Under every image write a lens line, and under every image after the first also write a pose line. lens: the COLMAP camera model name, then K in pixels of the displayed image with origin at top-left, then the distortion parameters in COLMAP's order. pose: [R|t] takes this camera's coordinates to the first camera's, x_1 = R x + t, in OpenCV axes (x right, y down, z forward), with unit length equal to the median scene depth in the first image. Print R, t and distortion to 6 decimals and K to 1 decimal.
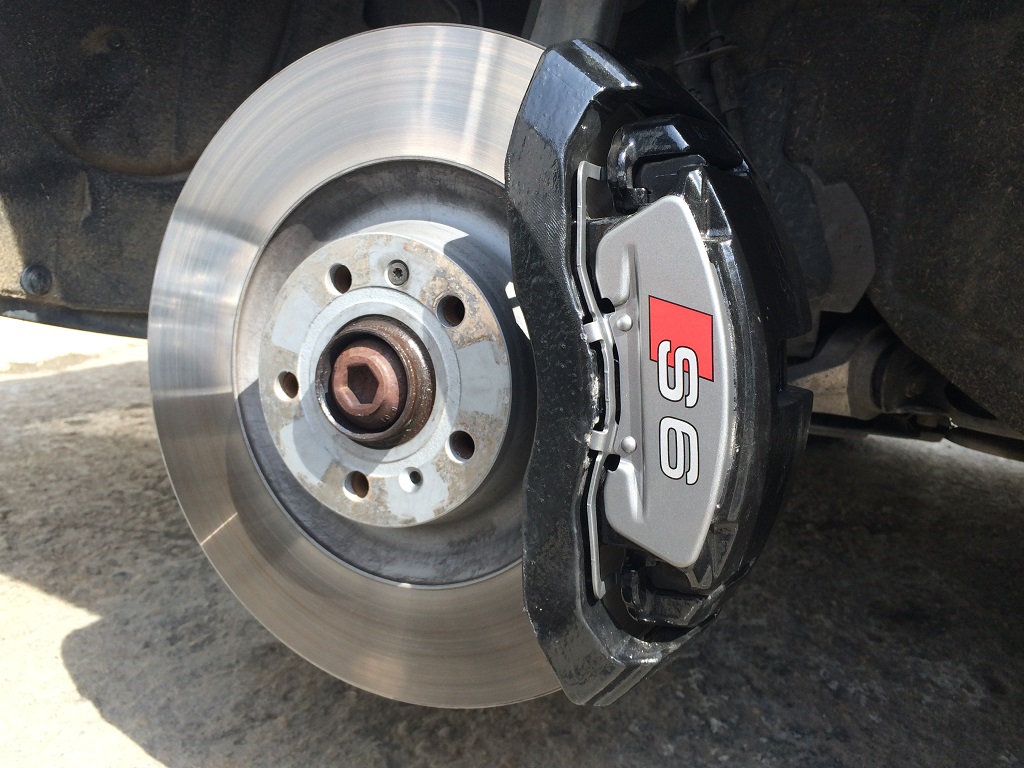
lens RADIAL K [[873.2, 0, 504.7], [0, 873.2, 377.7], [0, 0, 1]] dist [0.090440, -0.141471]
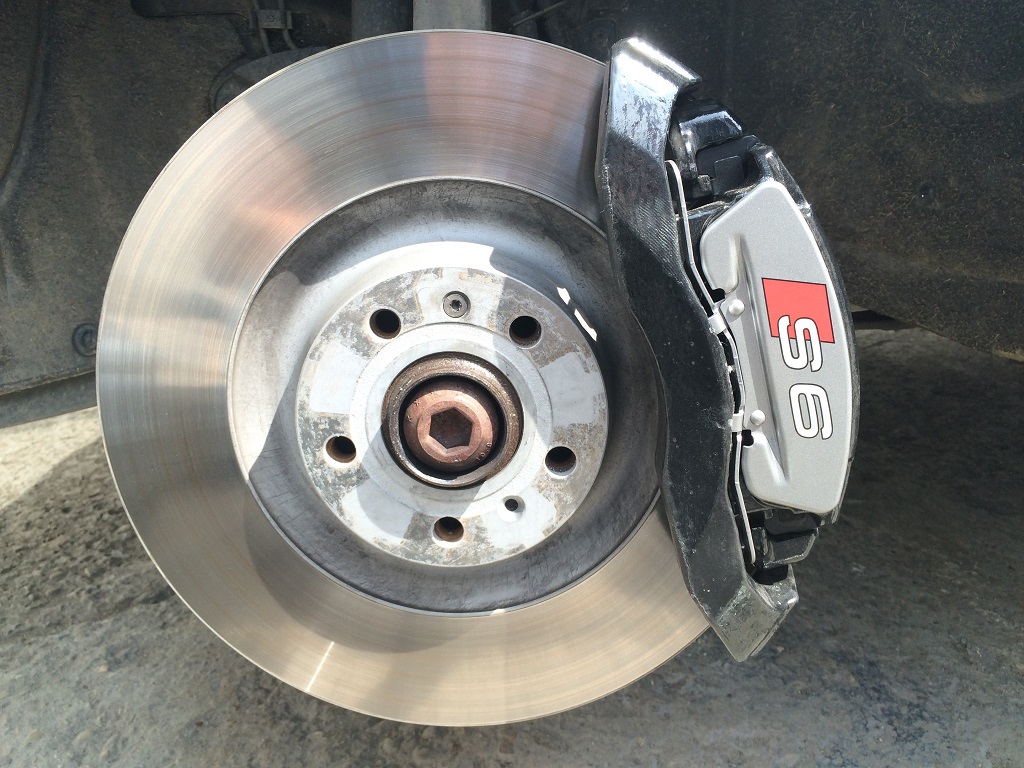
lens RADIAL K [[873.2, 0, 504.7], [0, 873.2, 377.7], [0, 0, 1]] dist [0.090440, -0.141471]
pose [[0.900434, -0.256122, 0.351596, -0.415638], [0.228894, 0.966307, 0.117719, -0.139272], [-0.369900, -0.025520, 0.928721, 0.102989]]
